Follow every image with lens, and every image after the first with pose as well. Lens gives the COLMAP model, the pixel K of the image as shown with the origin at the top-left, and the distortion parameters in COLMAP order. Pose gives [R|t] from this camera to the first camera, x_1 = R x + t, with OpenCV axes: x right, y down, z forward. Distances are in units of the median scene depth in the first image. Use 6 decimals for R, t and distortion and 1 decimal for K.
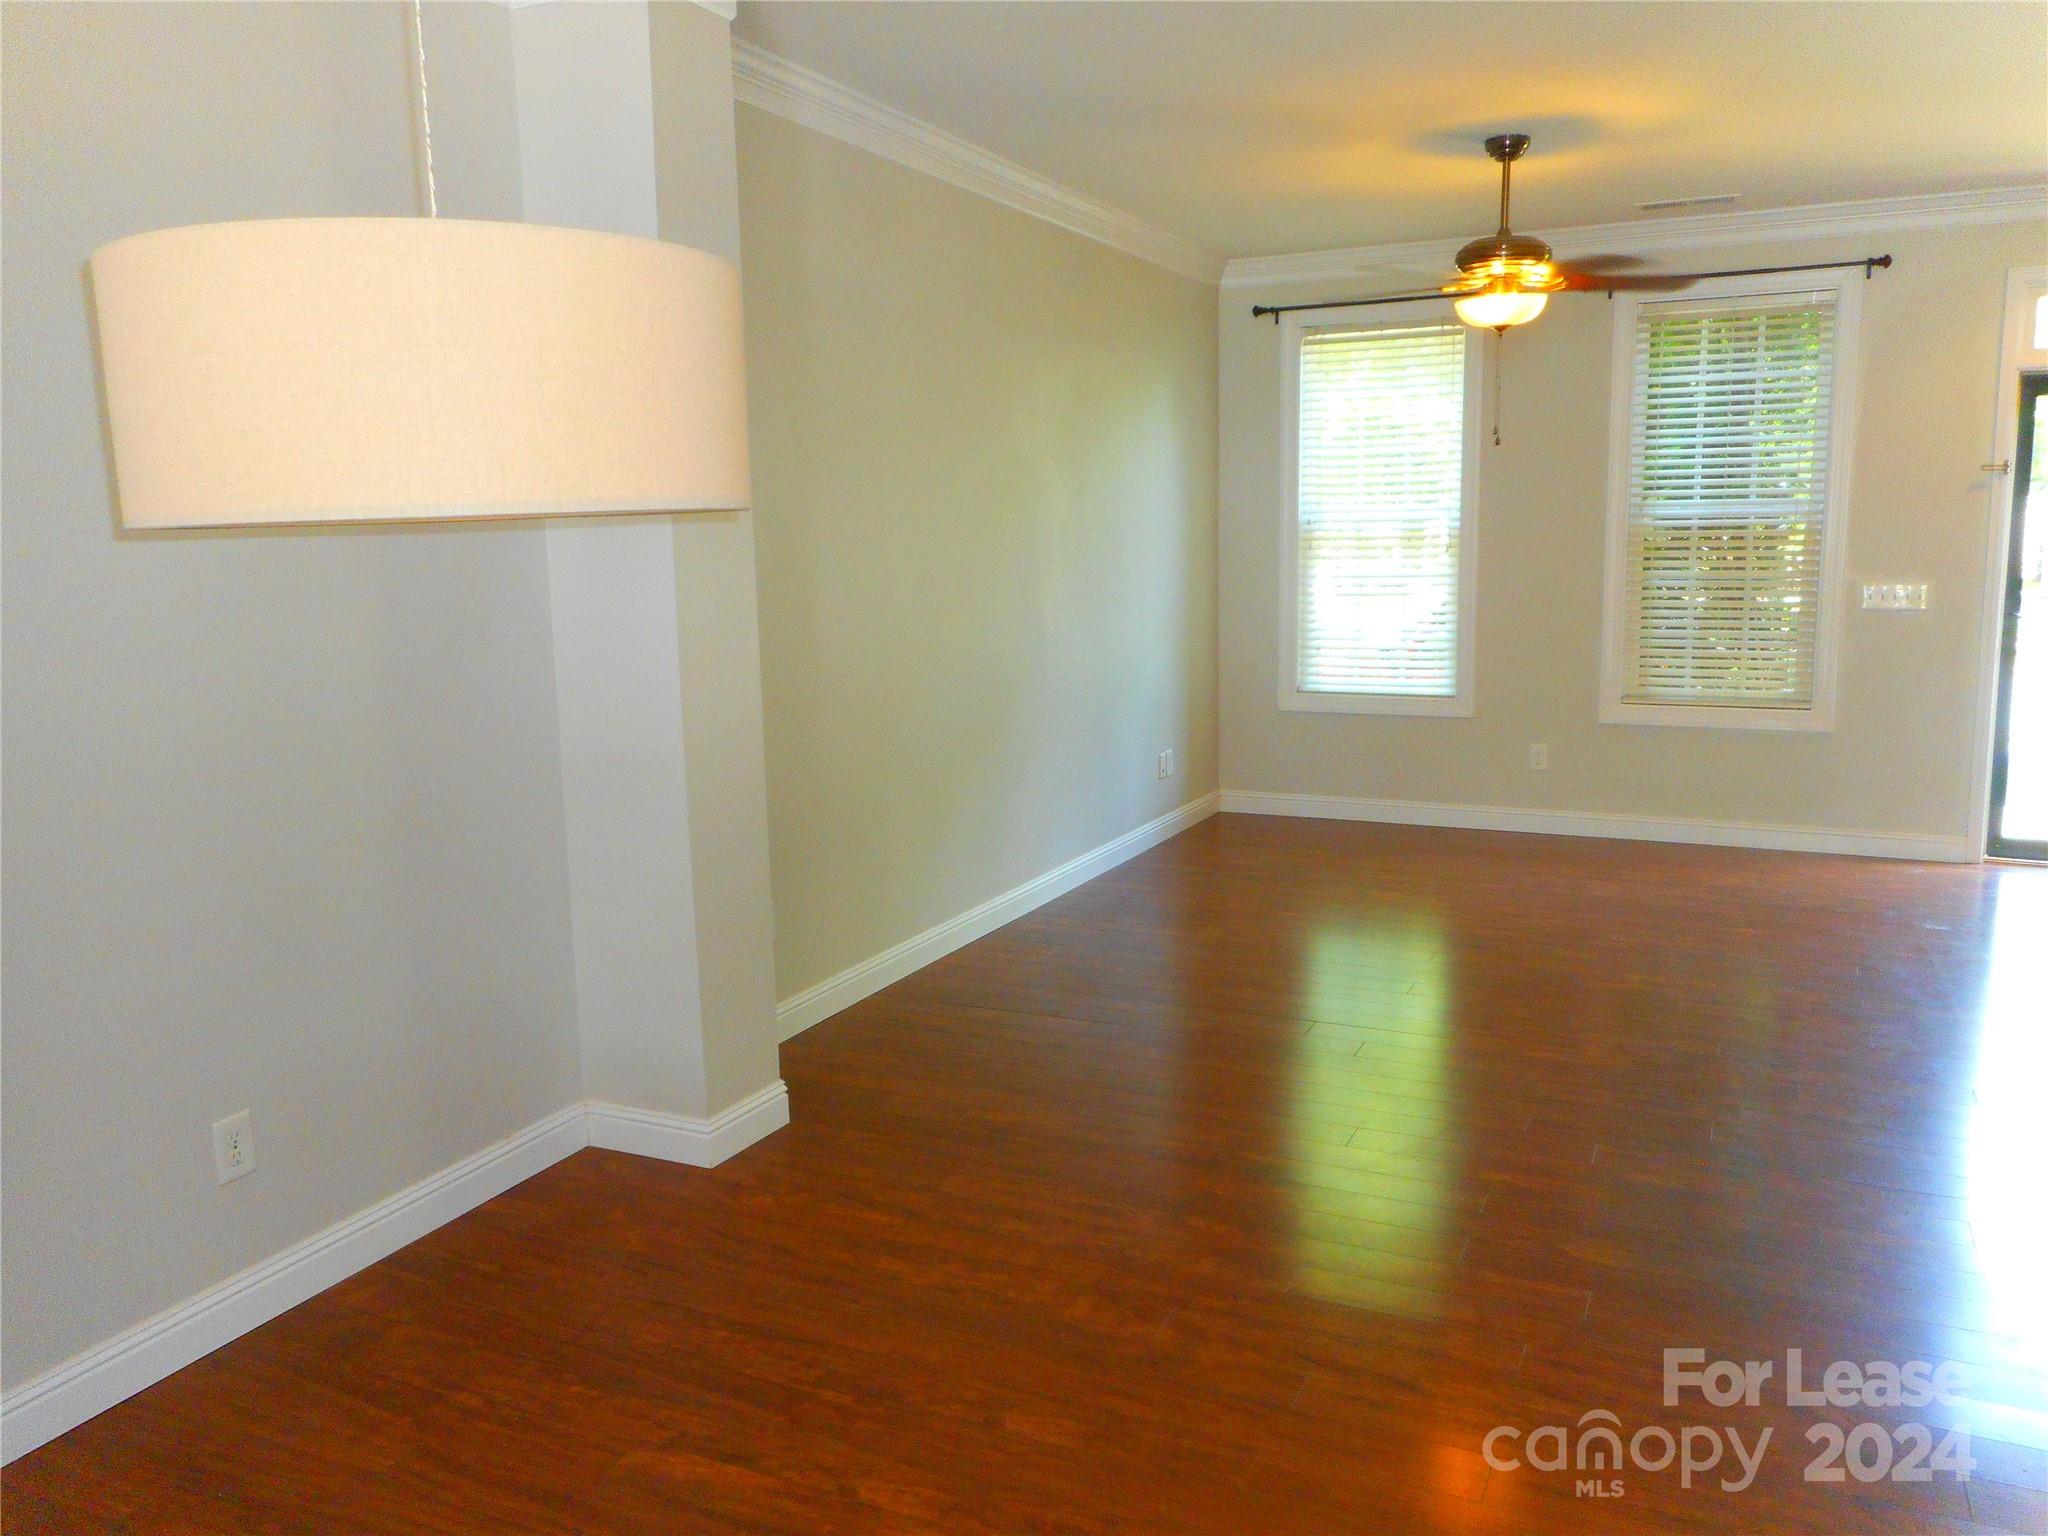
lens RADIAL K [[1547.3, 0, 1011.6], [0, 1547.3, 773.3], [0, 0, 1]] dist [-0.036356, 0.014769]
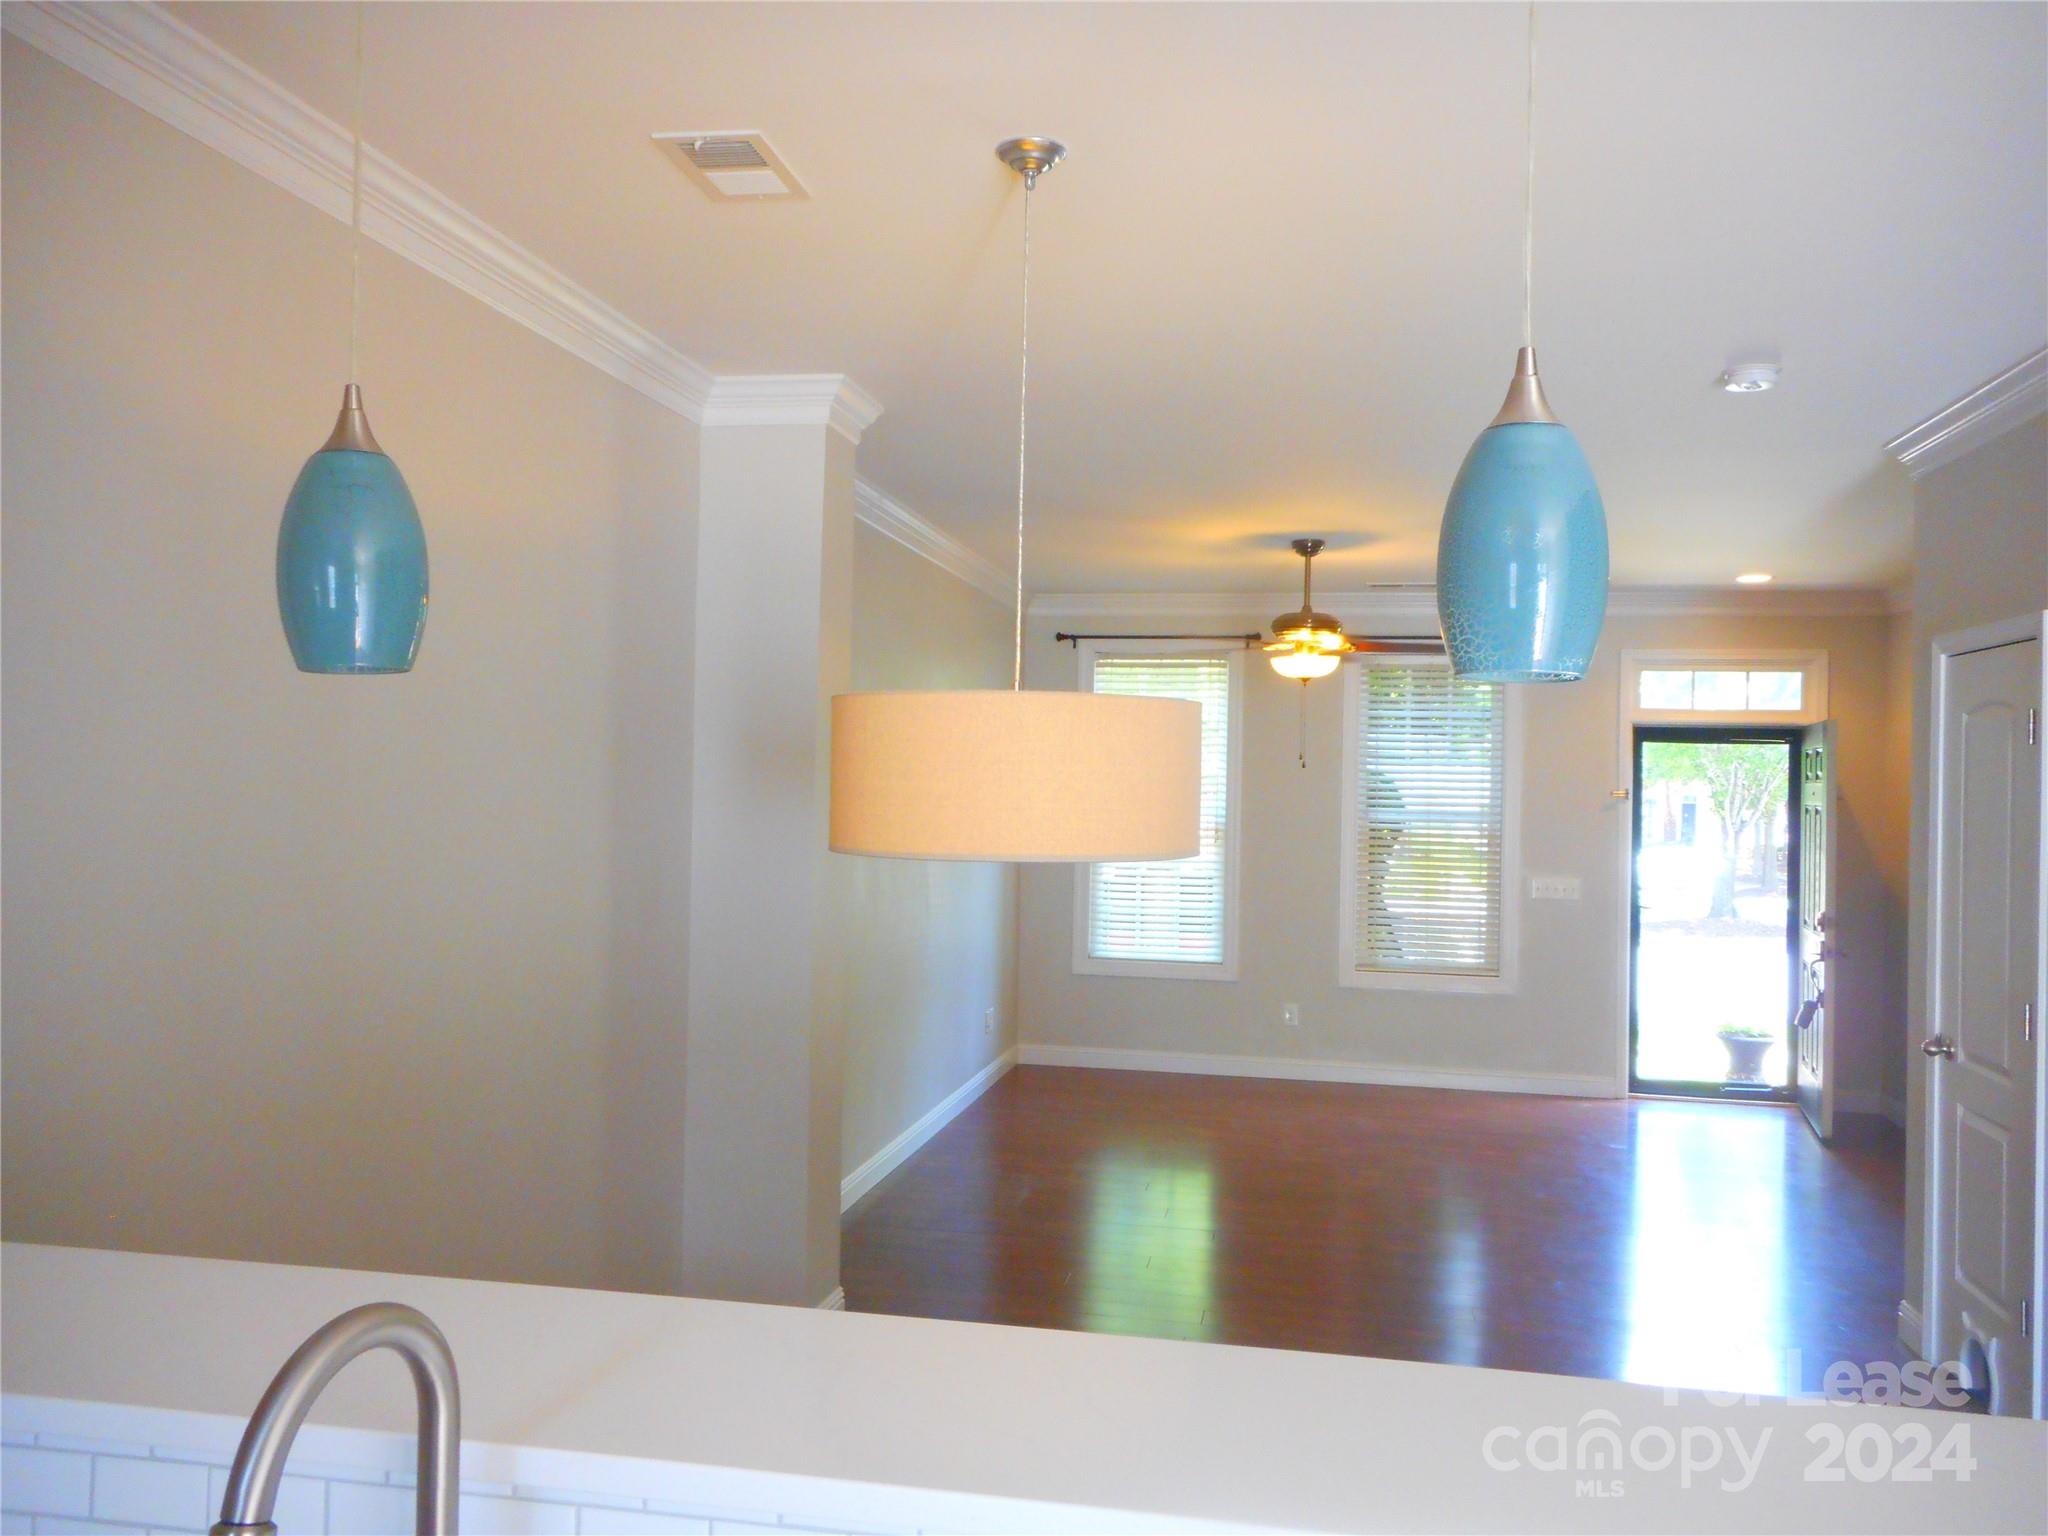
lens RADIAL K [[1547.3, 0, 1034.9], [0, 1547.3, 762.4], [0, 0, 1]] dist [-0.036356, 0.014769]
pose [[0.962189, 0.045985, 0.268472, -0.196444], [0.000755, 0.985192, -0.171454, 0.001966], [-0.272381, 0.165174, 0.947906, -0.129226]]
